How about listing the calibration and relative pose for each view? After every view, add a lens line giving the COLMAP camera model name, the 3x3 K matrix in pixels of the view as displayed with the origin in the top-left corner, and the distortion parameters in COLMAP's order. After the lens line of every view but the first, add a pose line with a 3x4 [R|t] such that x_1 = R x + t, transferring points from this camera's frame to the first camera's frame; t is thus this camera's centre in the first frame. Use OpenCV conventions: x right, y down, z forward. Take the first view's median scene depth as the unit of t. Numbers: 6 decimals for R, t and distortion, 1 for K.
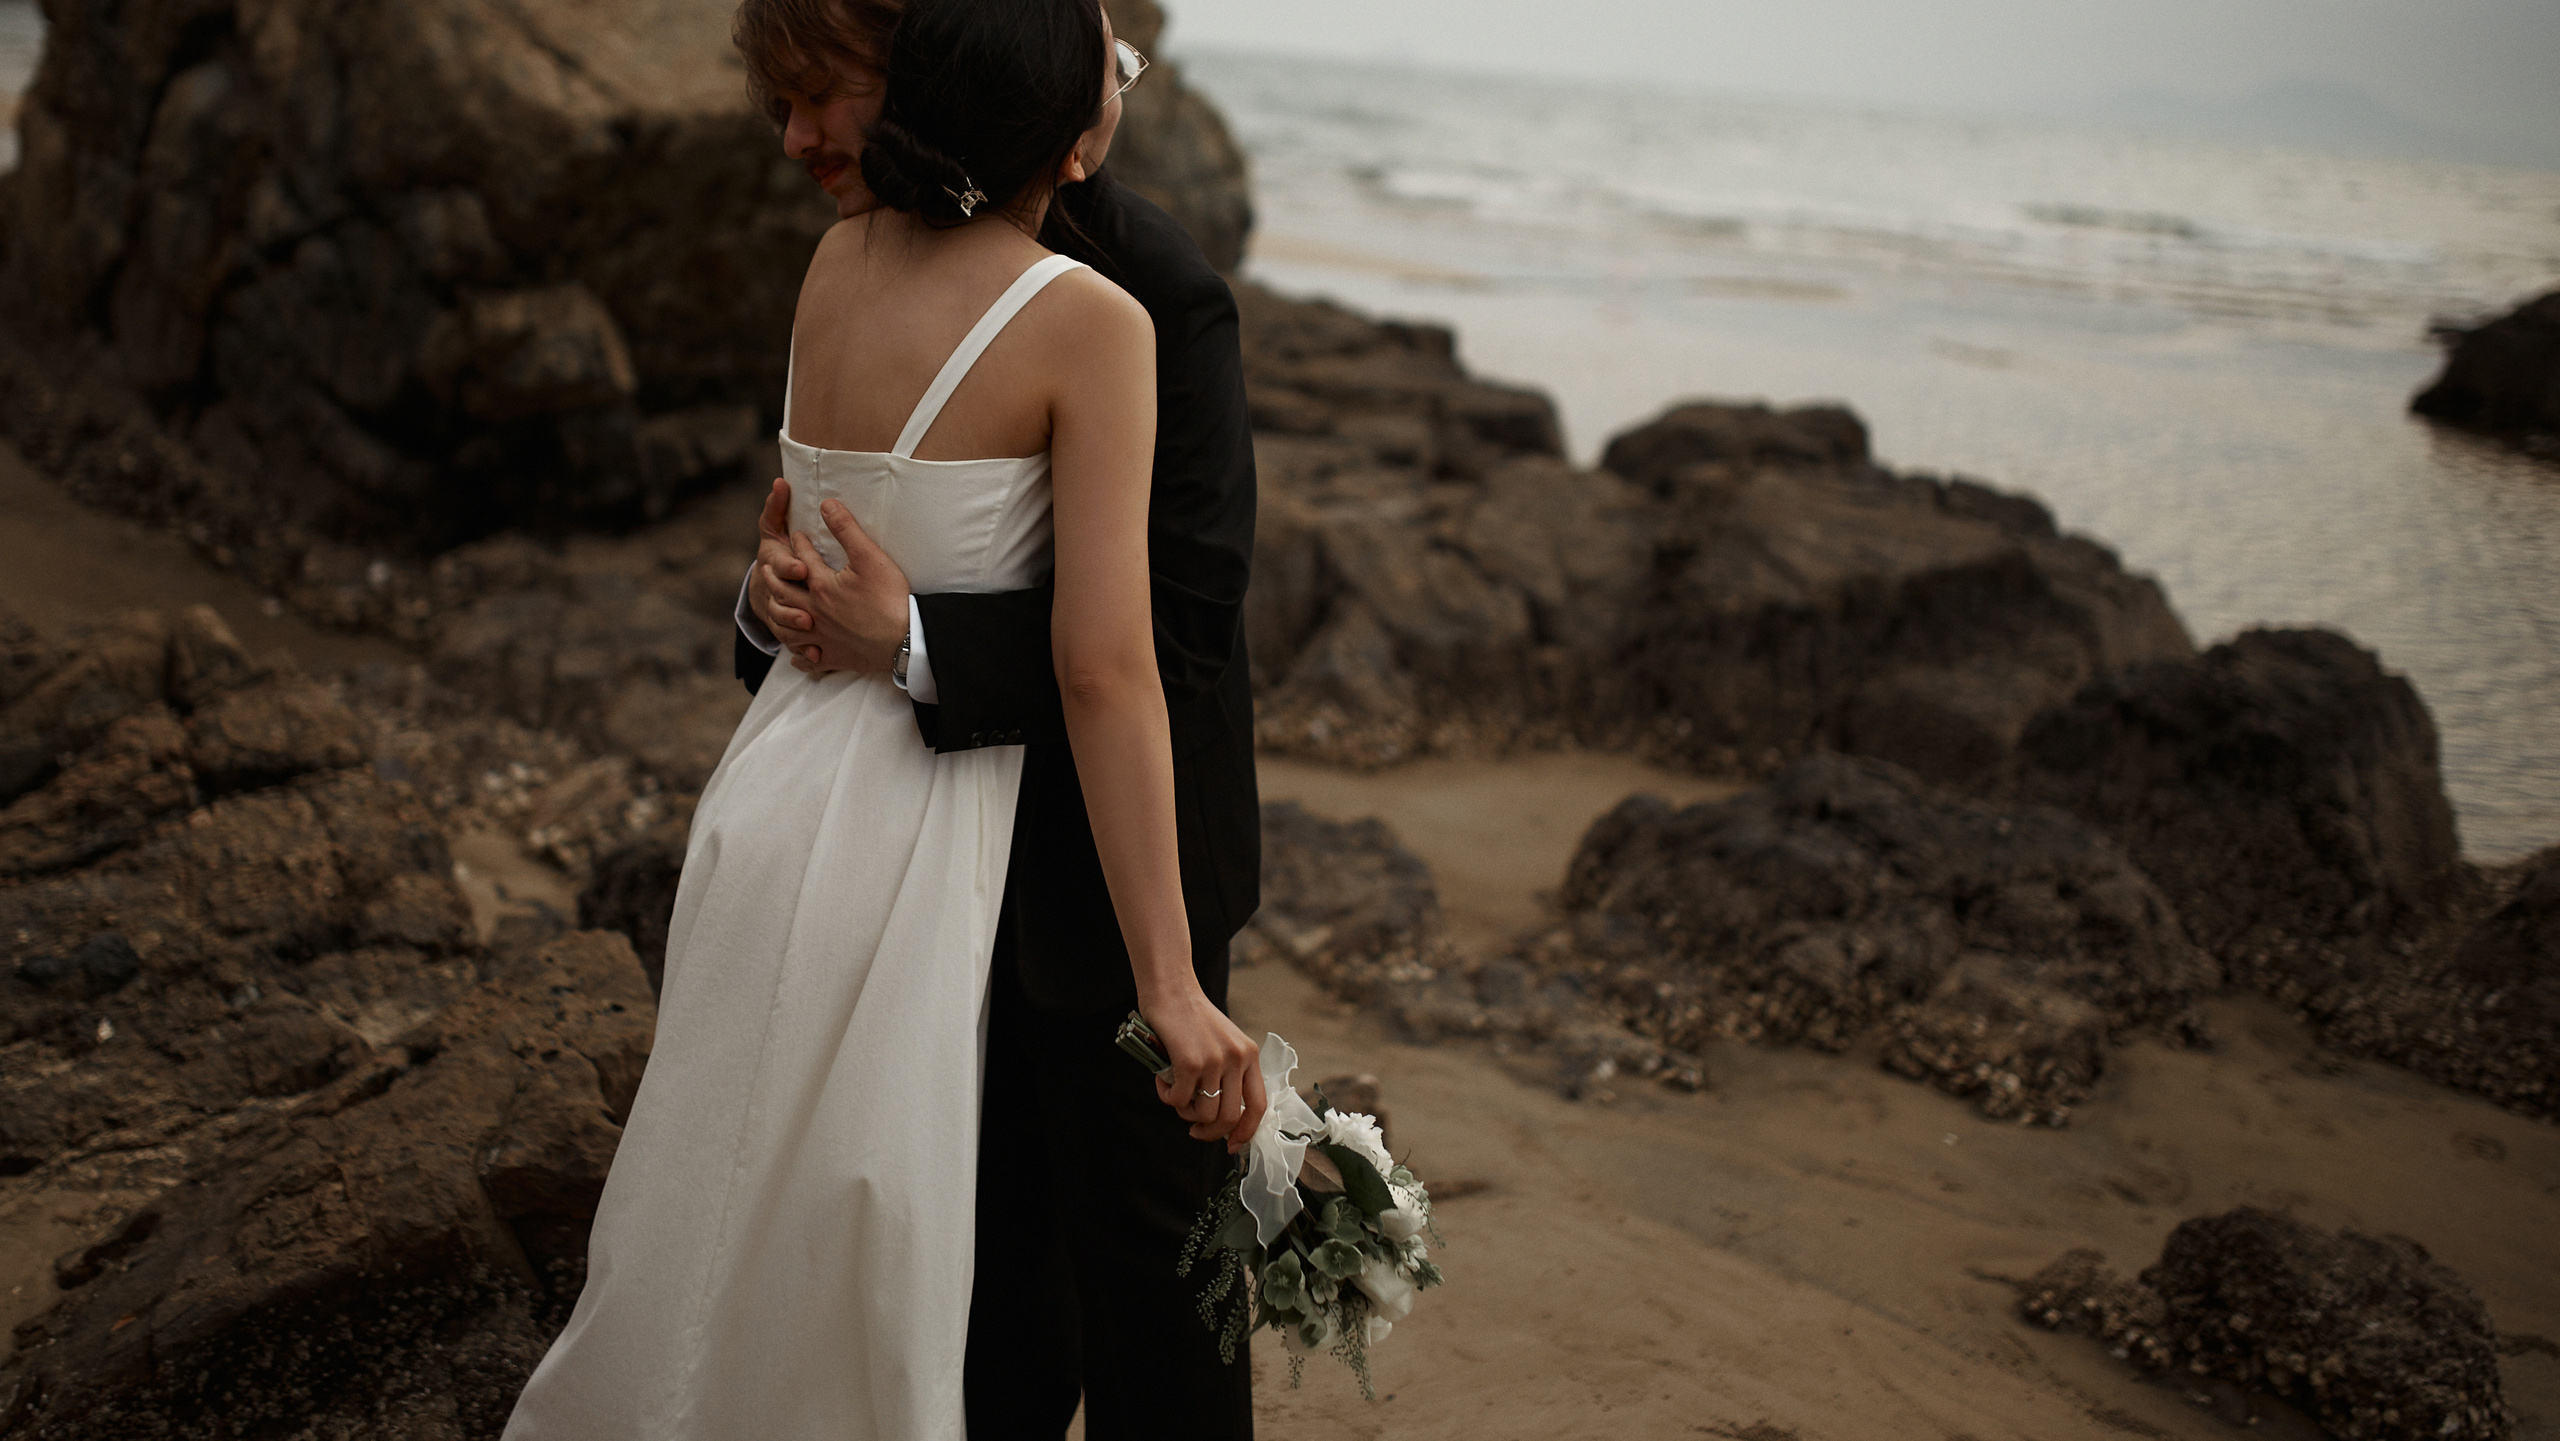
lens RADIAL K [[2809.8, 0, 1120.0], [0, 2809.8, 523.3], [0, 0, 1]] dist [-0.053855, 0.064179]
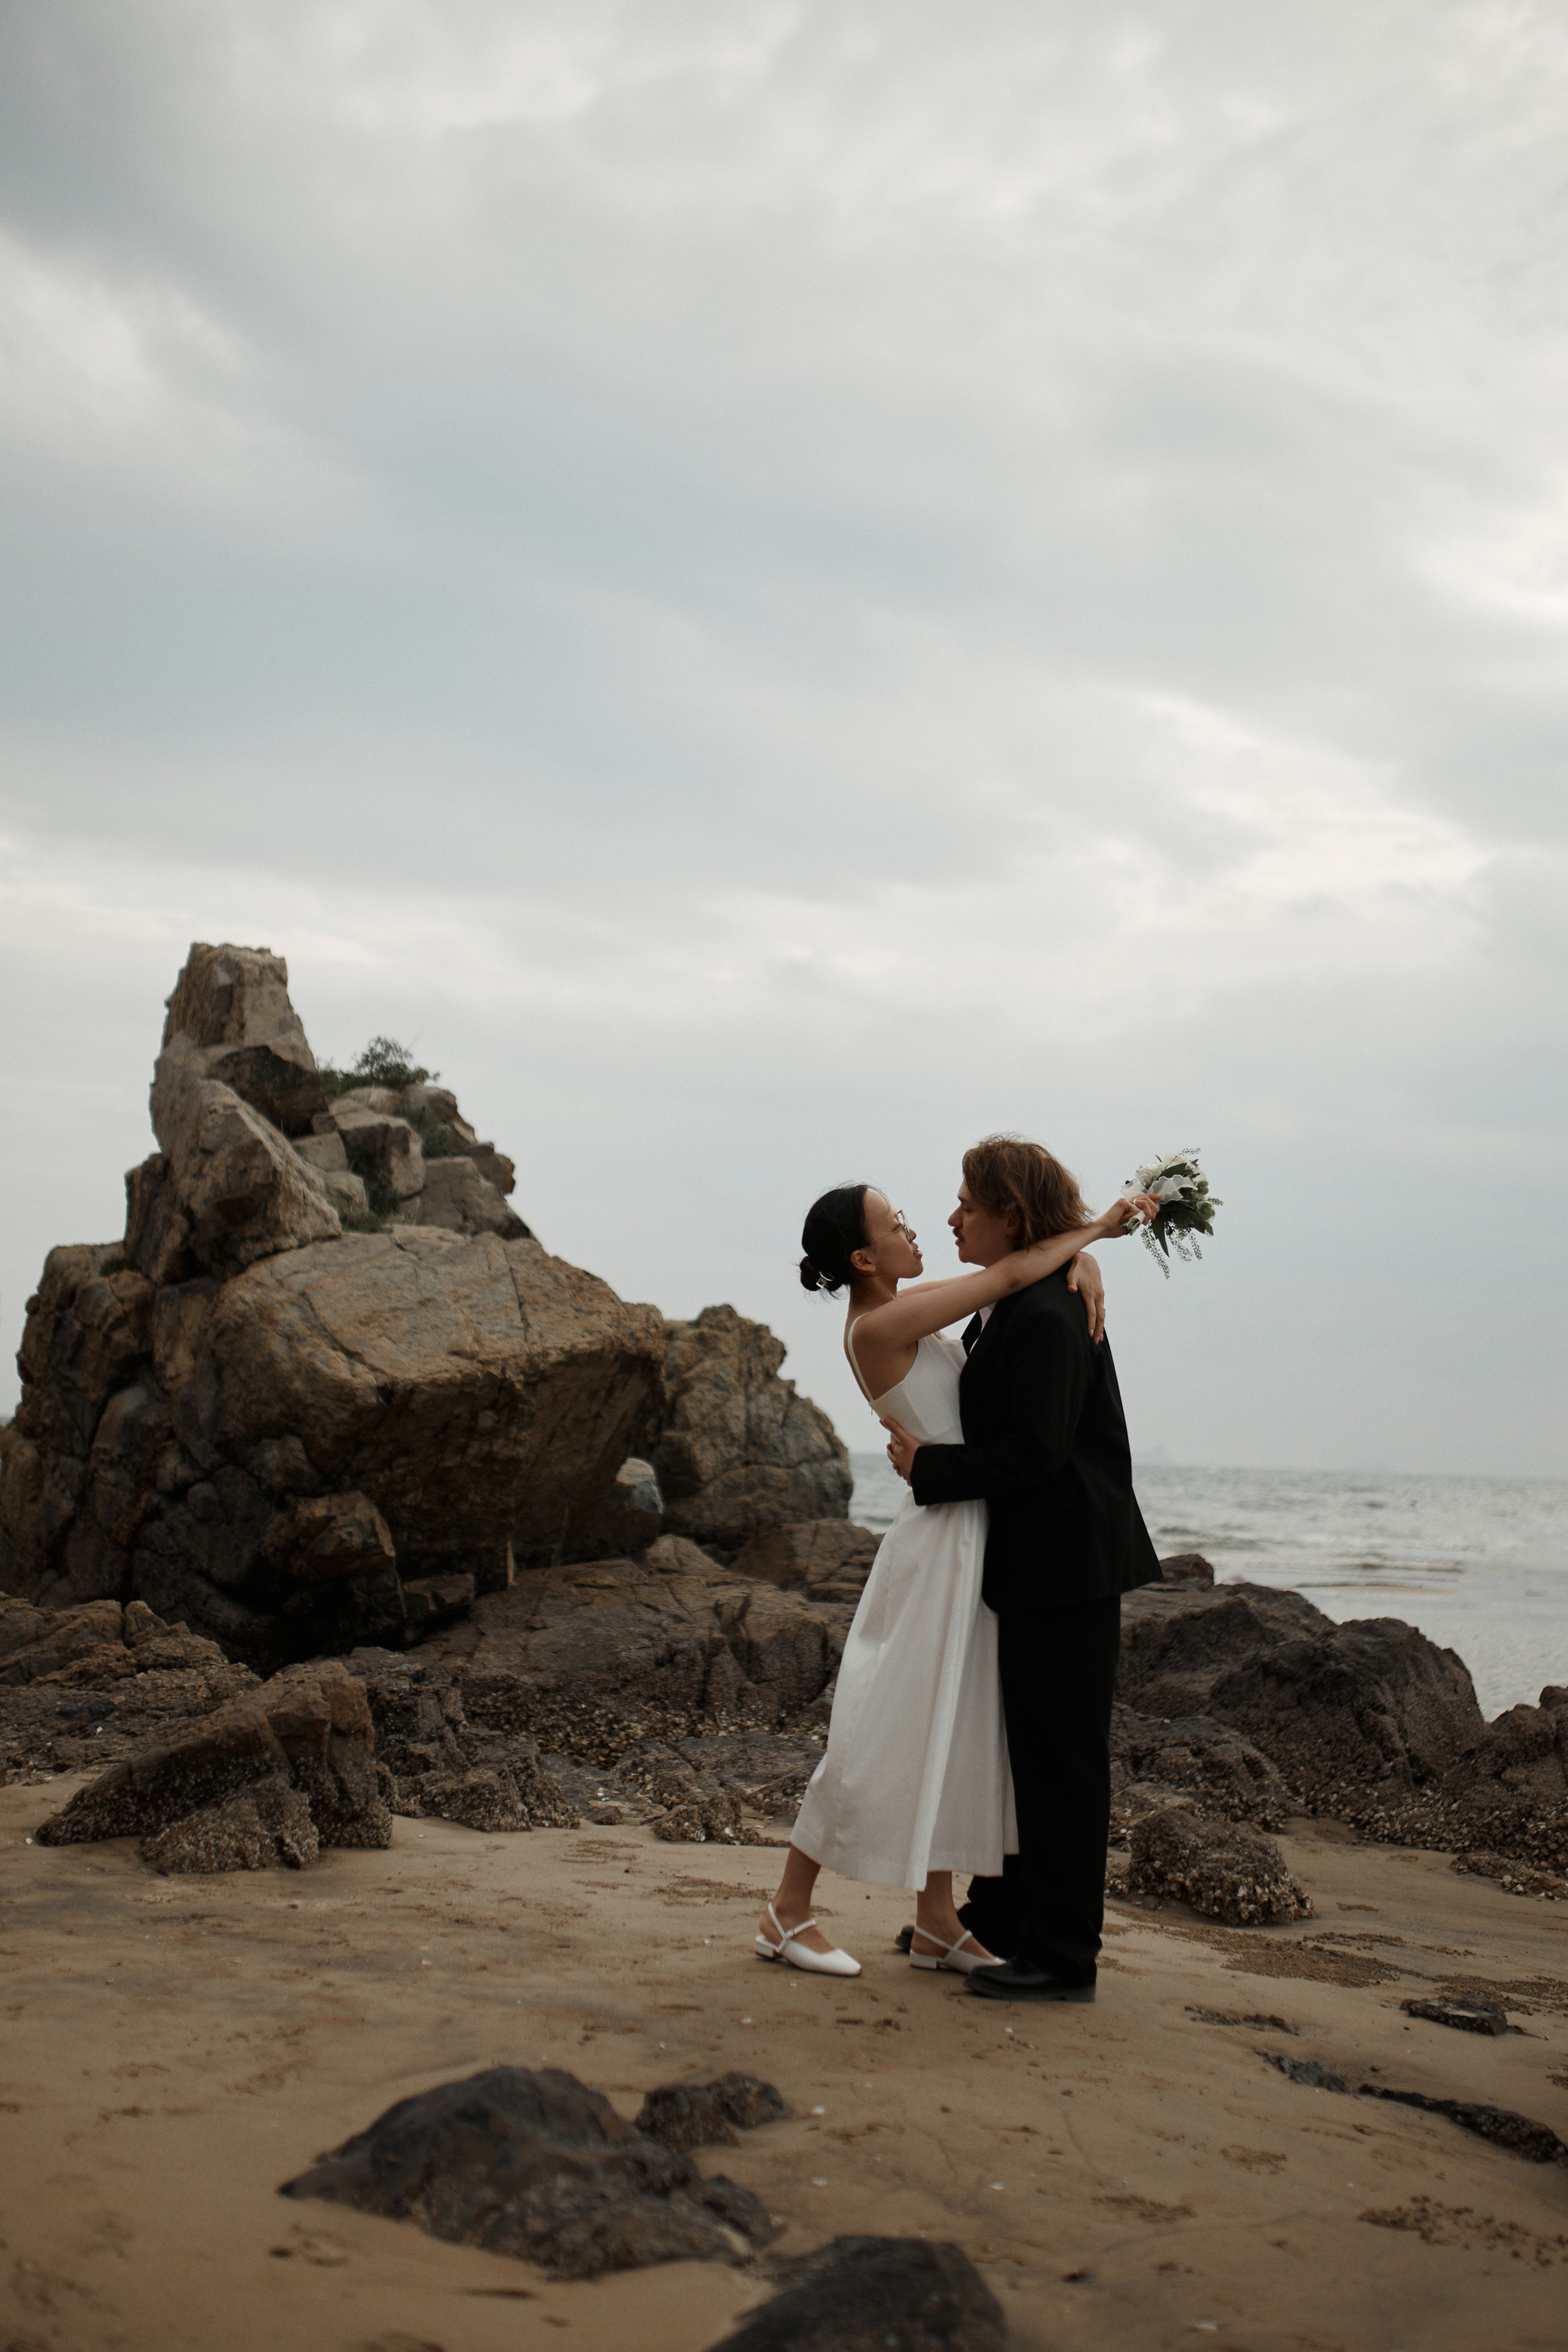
lens RADIAL K [[2490.0, 0, 771.8], [0, 2490.0, 1180.9], [0, 0, 1]] dist [-0.058994, 0.154999]
pose [[0.997709, -0.051518, -0.043852, 0.121397], [0.037354, 0.959900, -0.277841, 0.156831], [0.056407, 0.275567, 0.959626, -0.433647]]
